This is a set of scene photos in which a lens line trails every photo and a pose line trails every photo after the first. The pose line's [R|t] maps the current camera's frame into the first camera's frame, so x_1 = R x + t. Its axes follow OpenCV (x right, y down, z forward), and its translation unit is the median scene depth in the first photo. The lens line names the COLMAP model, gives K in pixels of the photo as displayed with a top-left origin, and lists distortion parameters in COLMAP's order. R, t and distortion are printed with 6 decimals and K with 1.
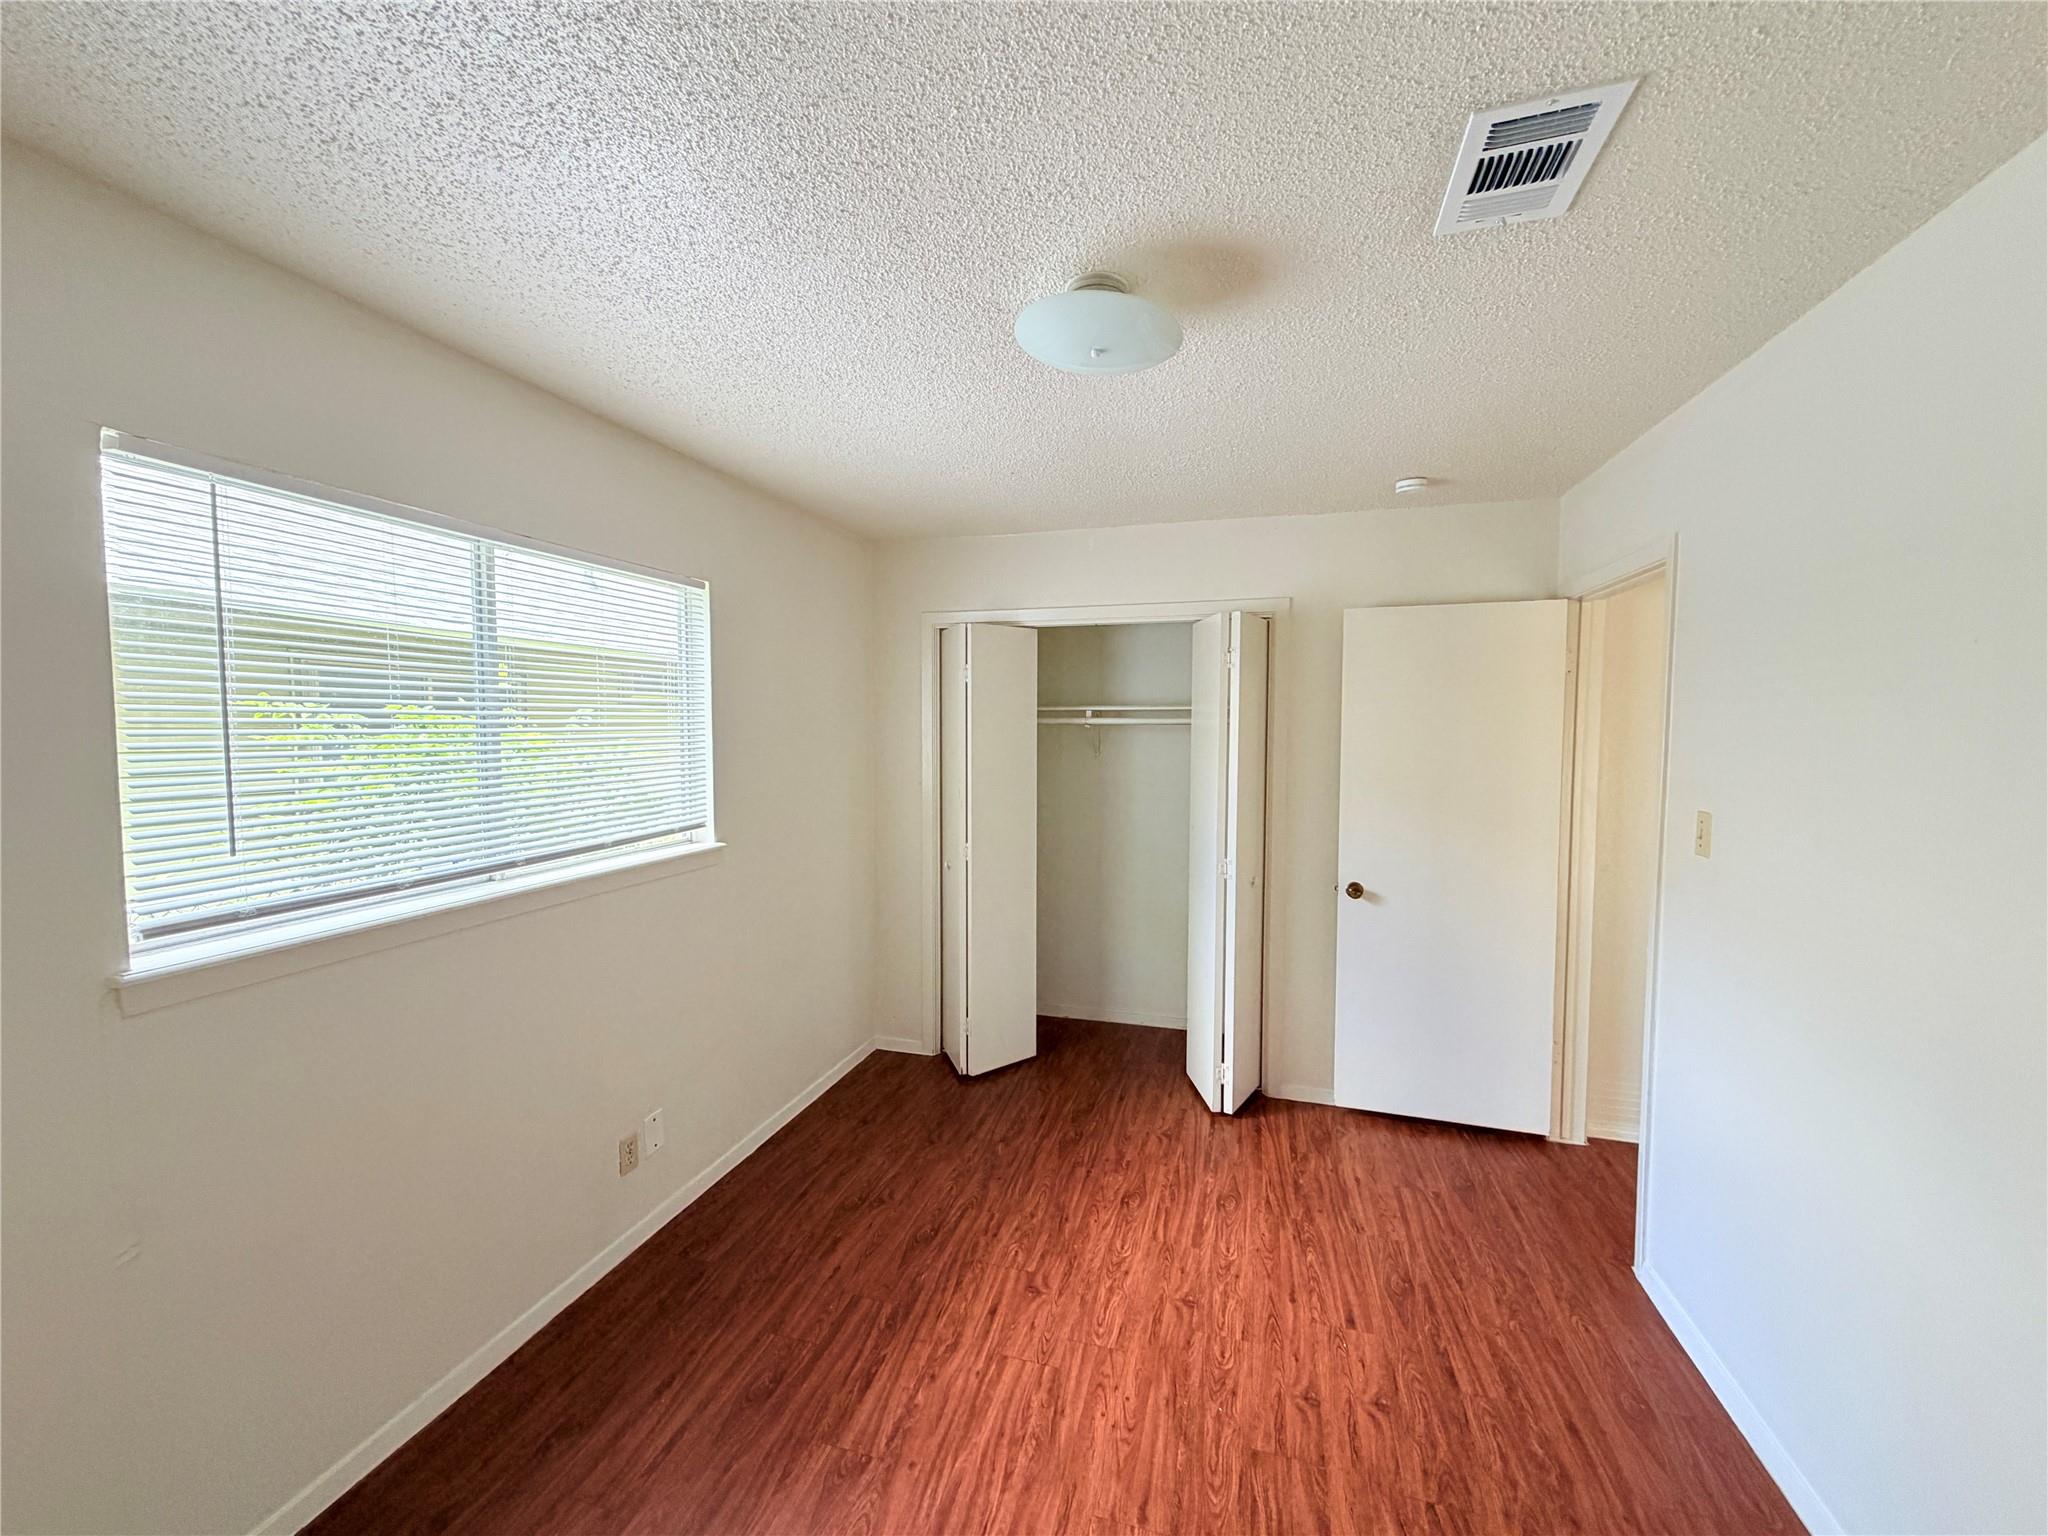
lens RADIAL K [[818.0, 0, 1022.0], [0, 818.0, 769.7], [0, 0, 1]] dist [-0.001489, 0.000827]
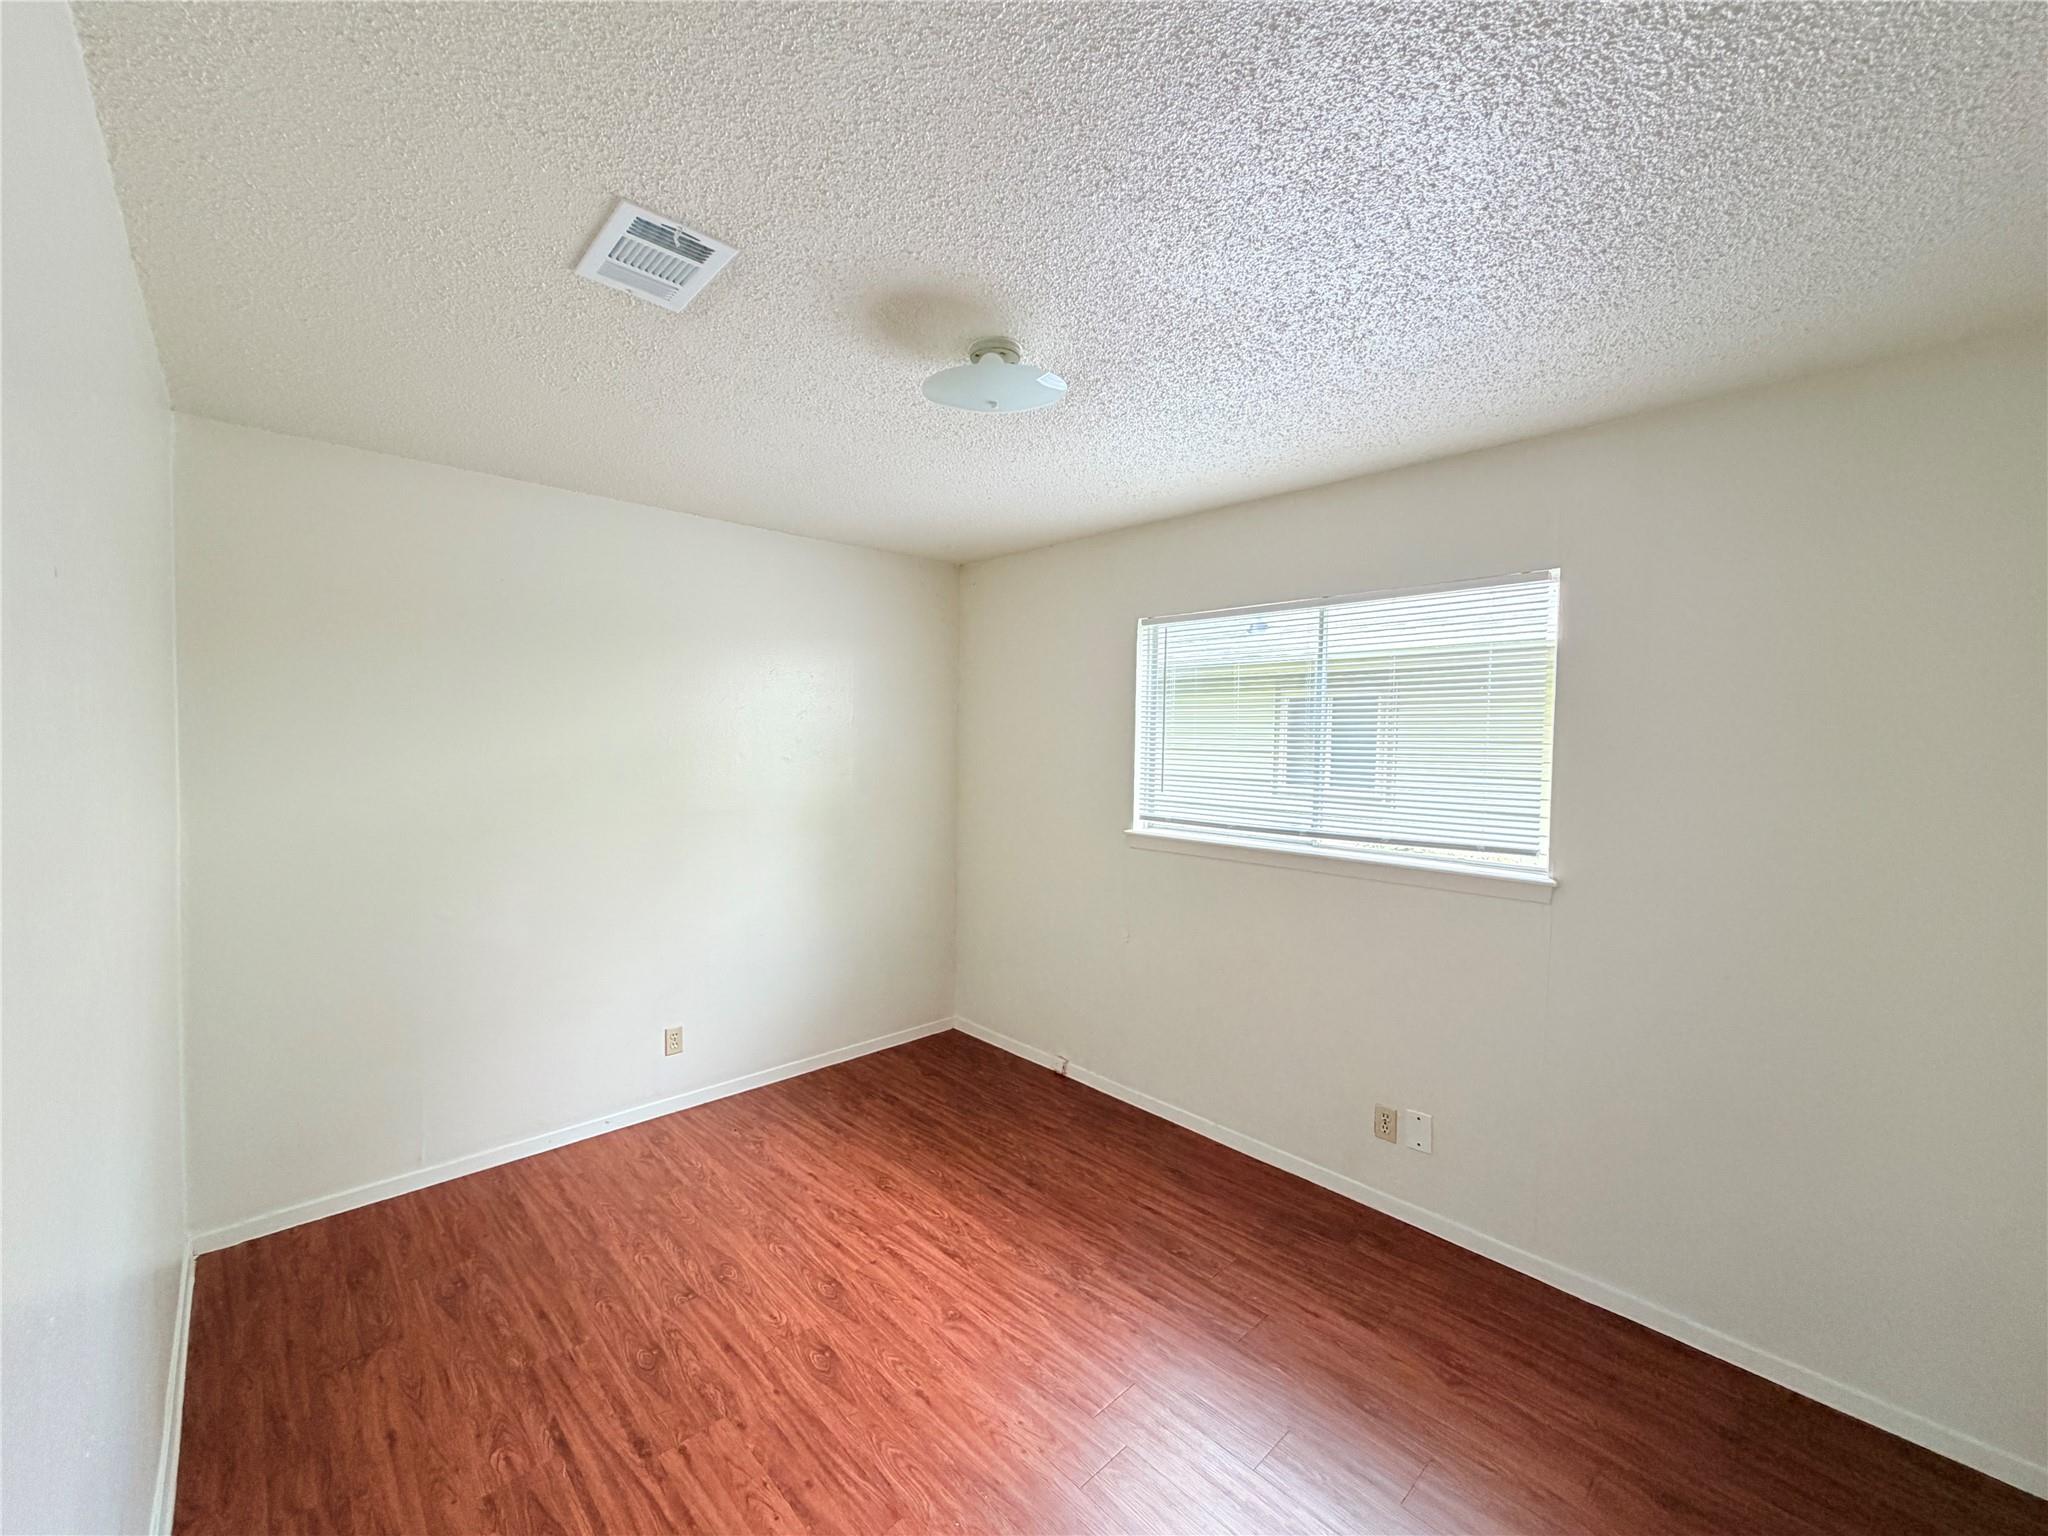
lens RADIAL K [[818.0, 0, 1021.8], [0, 818.0, 768.4], [0, 0, 1]] dist [-0.001489, 0.000827]
pose [[-0.505116, 0.024912, -0.862692, 0.950661], [-0.062209, 0.995932, 0.065184, -0.066763], [0.860806, 0.086593, -0.501512, 1.455380]]
